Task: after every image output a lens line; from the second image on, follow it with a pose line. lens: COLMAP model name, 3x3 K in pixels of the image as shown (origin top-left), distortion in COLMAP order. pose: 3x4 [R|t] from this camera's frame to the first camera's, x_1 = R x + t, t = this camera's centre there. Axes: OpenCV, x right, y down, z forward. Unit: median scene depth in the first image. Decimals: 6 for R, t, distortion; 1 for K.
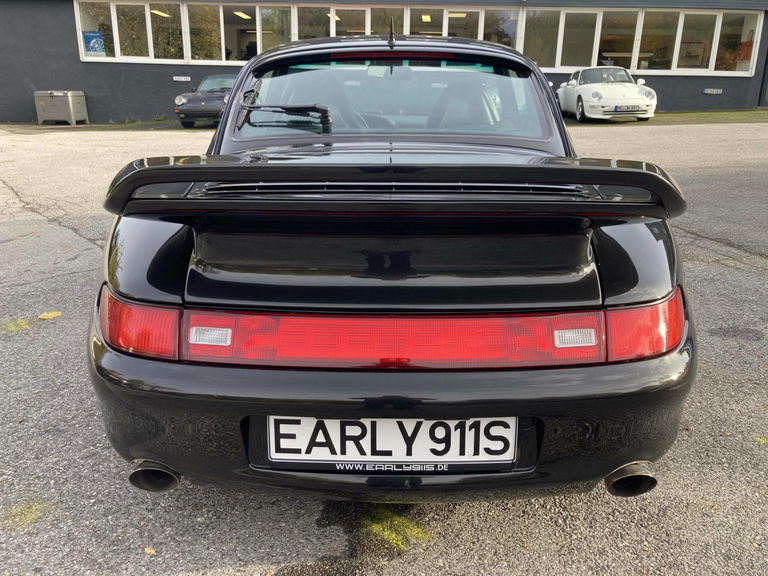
lens RADIAL K [[623.0, 0, 384.0], [0, 623.0, 288.0], [0, 0, 1]] dist [0.018010, -0.005214]
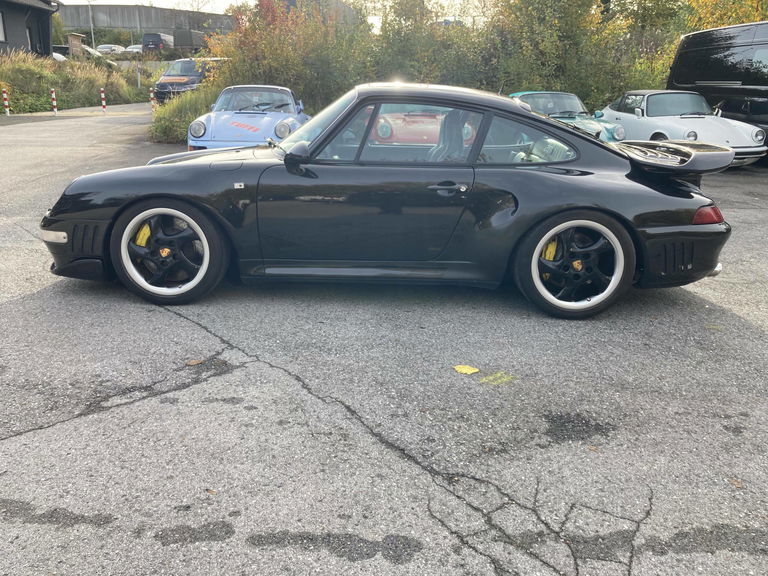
lens RADIAL K [[638.4, 0, 381.3], [0, 638.4, 284.3], [0, 0, 1]] dist [-0.003073, 0.045653]
pose [[0.012018, -0.278405, 0.960389, -2.786565], [0.296499, 0.918255, 0.262481, -0.717186], [-0.954958, 0.281600, 0.093583, 1.949568]]
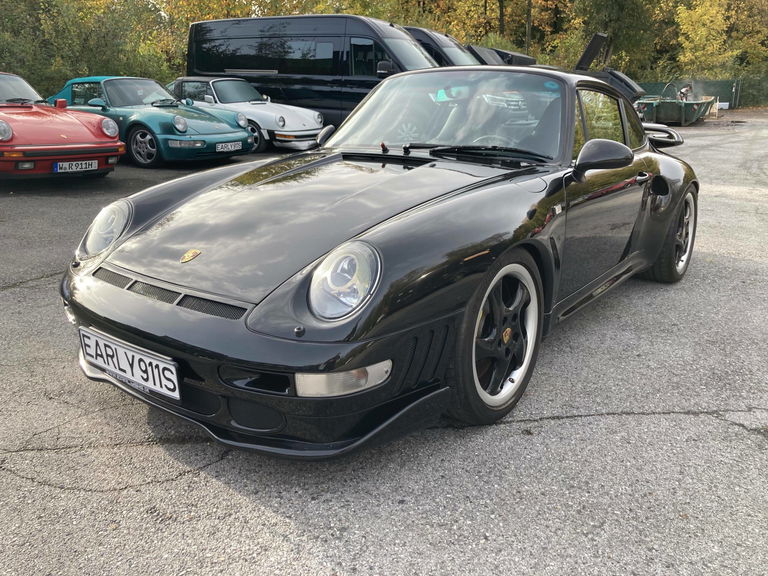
lens RADIAL K [[626.1, 0, 389.3], [0, 626.1, 288.6], [0, 0, 1]] dist [0.024978, -0.019267]
pose [[-0.805489, -0.182117, 0.563933, -1.082586], [0.175196, 0.835891, 0.520184, -1.315561], [-0.566121, 0.517802, -0.641395, 3.899669]]
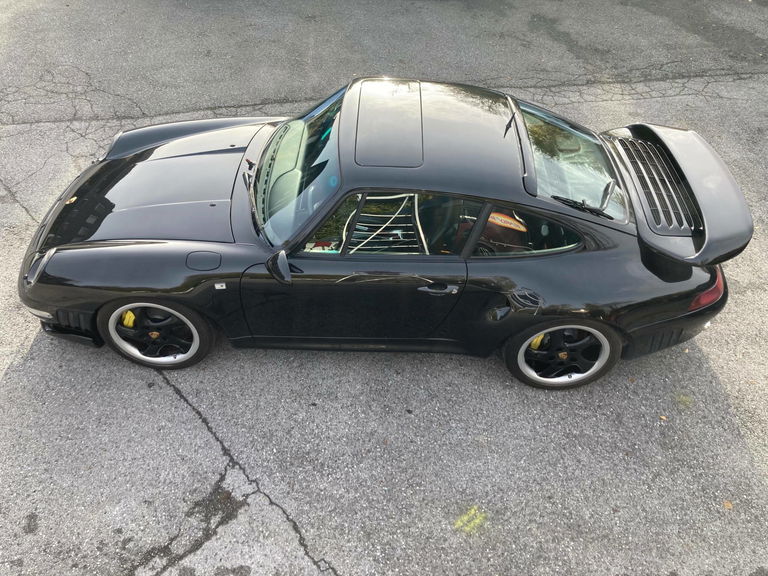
lens RADIAL K [[638.4, 0, 381.3], [0, 638.4, 284.3], [0, 0, 1]] dist [-0.003073, 0.045653]
pose [[0.012970, -0.714907, 0.699099, -2.012501], [0.296675, 0.670427, 0.680082, -1.914450], [-0.954891, 0.198584, 0.220790, 1.542118]]
